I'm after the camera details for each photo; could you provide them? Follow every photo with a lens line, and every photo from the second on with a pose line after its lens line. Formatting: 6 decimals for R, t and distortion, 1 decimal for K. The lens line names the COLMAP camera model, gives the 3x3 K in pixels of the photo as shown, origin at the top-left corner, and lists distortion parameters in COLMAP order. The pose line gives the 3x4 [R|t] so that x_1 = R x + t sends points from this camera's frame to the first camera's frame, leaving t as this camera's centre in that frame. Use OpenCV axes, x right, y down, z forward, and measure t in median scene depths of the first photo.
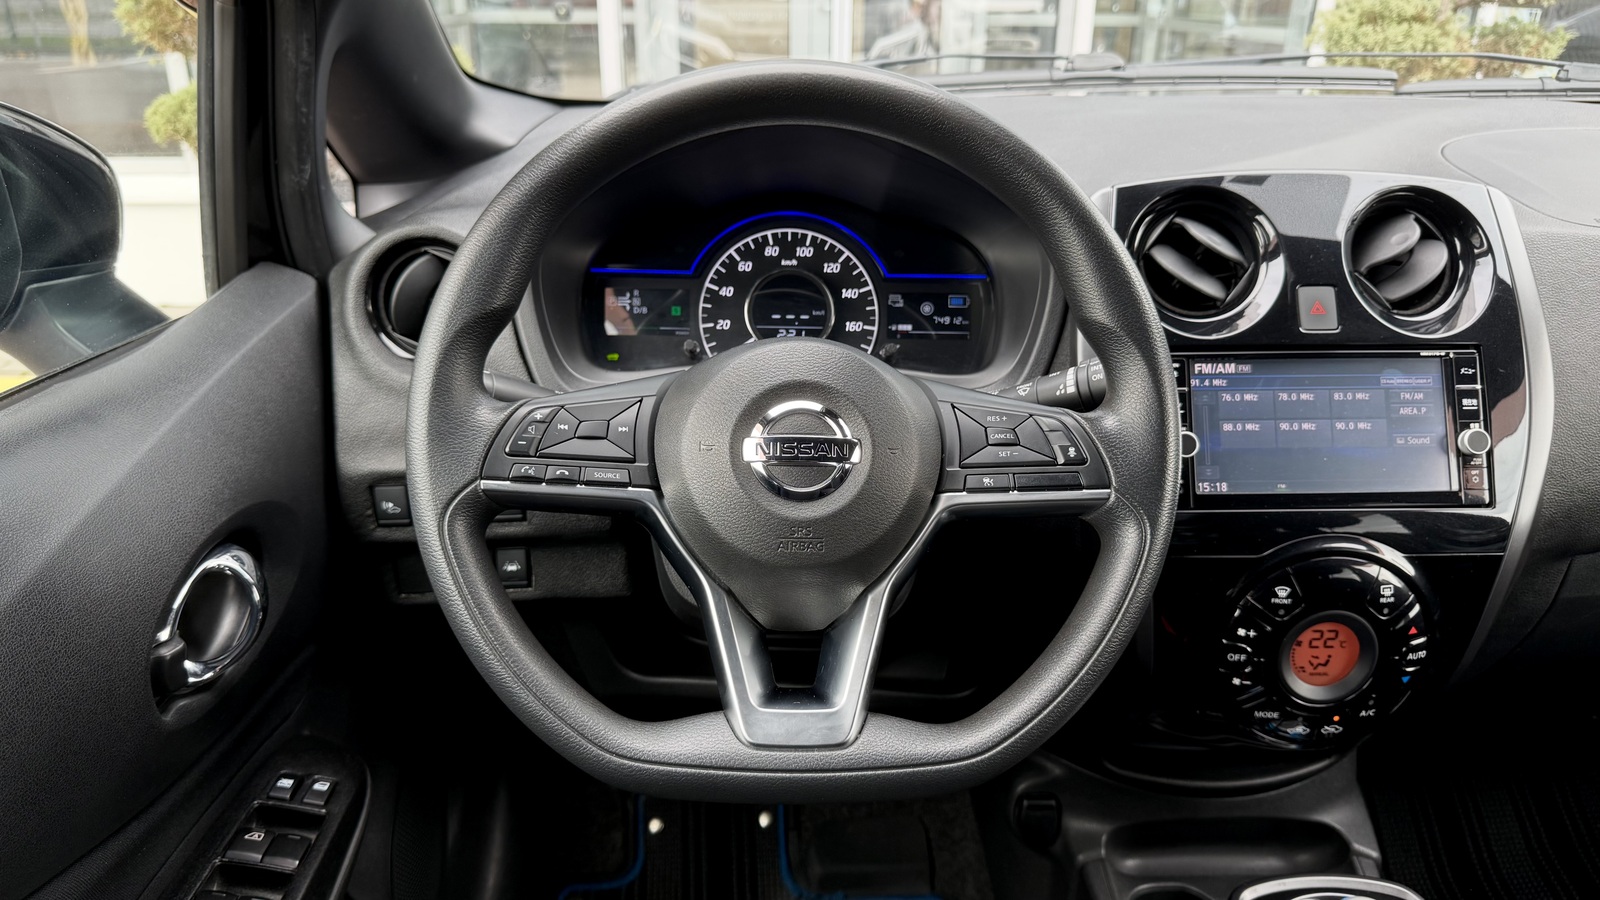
lens RADIAL K [[1147.9, 0, 809.6], [0, 1147.9, 457.2], [0, 0, 1]] dist [0.024403, -0.031018]
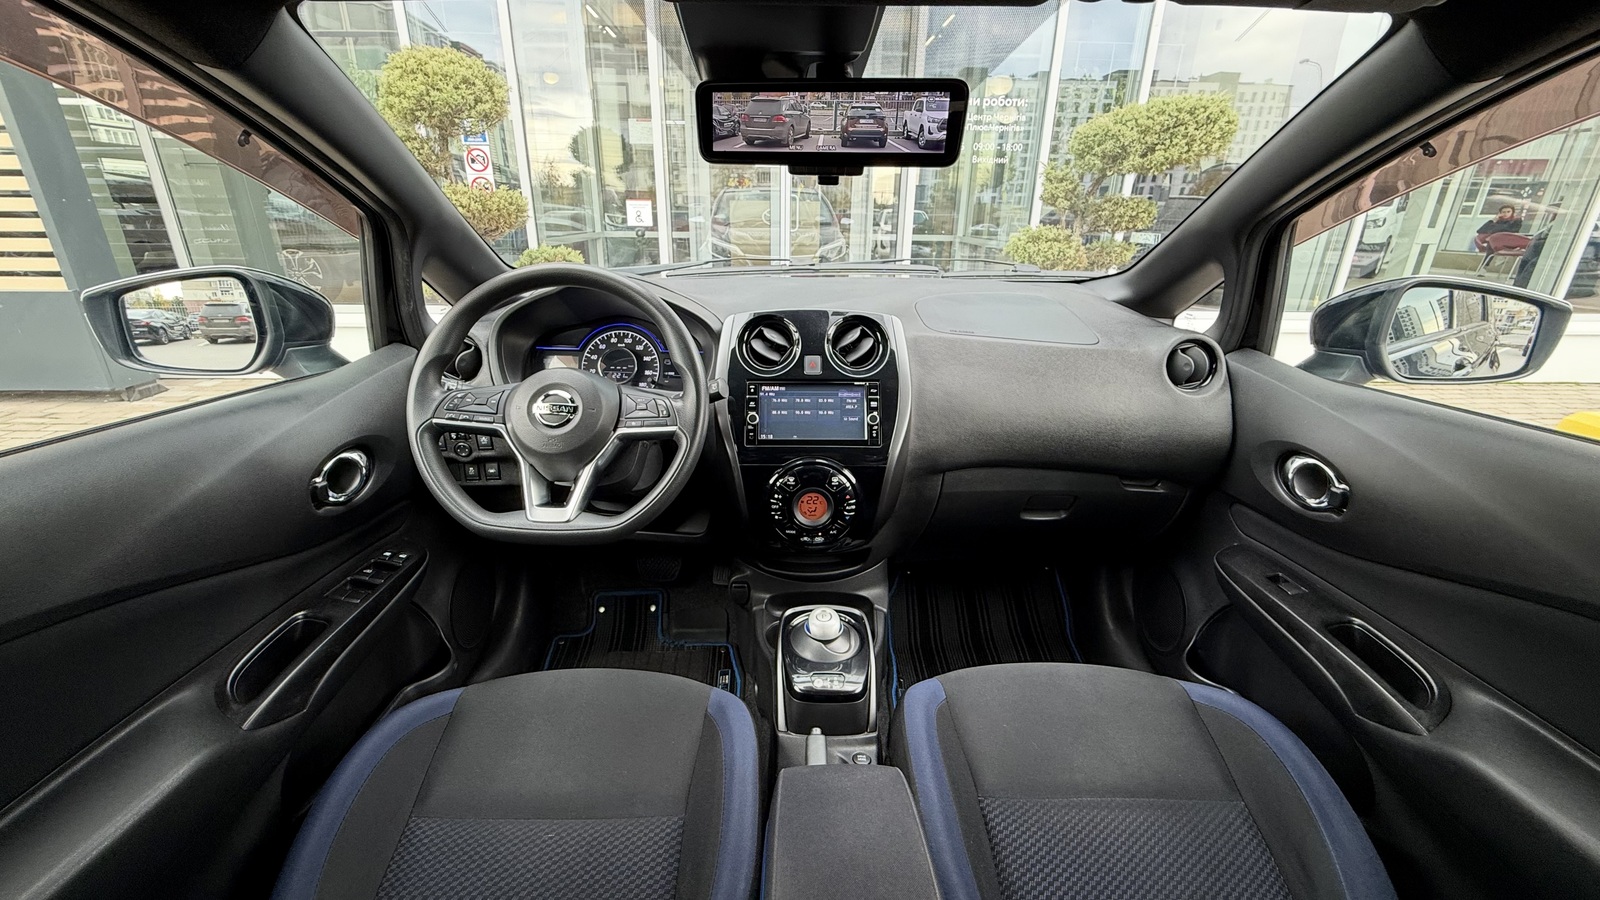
lens RADIAL K [[630.8, 0, 798.9], [0, 630.8, 451.4], [0, 0, 1]] dist [0.000537, -0.000265]
pose [[0.999759, 0.014921, -0.016094, 0.432603], [-0.015410, 0.999409, -0.030721, 0.094971], [0.015626, 0.030962, 0.999398, -0.322162]]
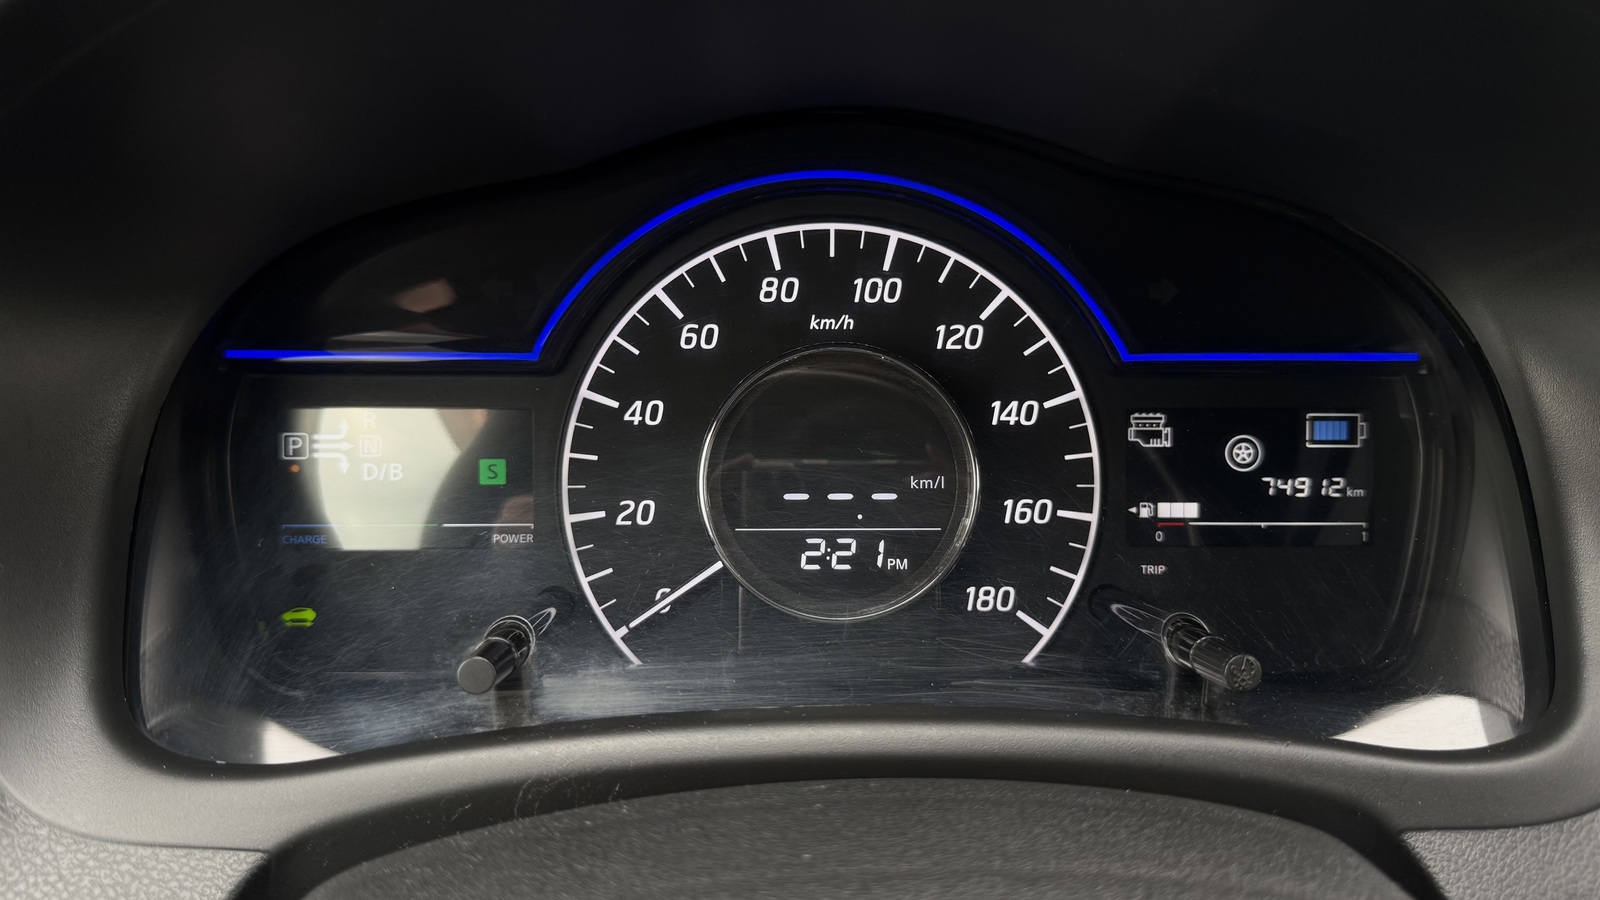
lens RADIAL K [[1147.9, 0, 800.8], [0, 1147.9, 457.6], [0, 0, 1]] dist [0.024403, -0.031018]
pose [[0.999825, -0.010883, -0.015188, -0.025961], [0.010563, 0.999724, -0.020980, -0.144976], [0.015412, 0.020816, 0.999665, 0.783068]]
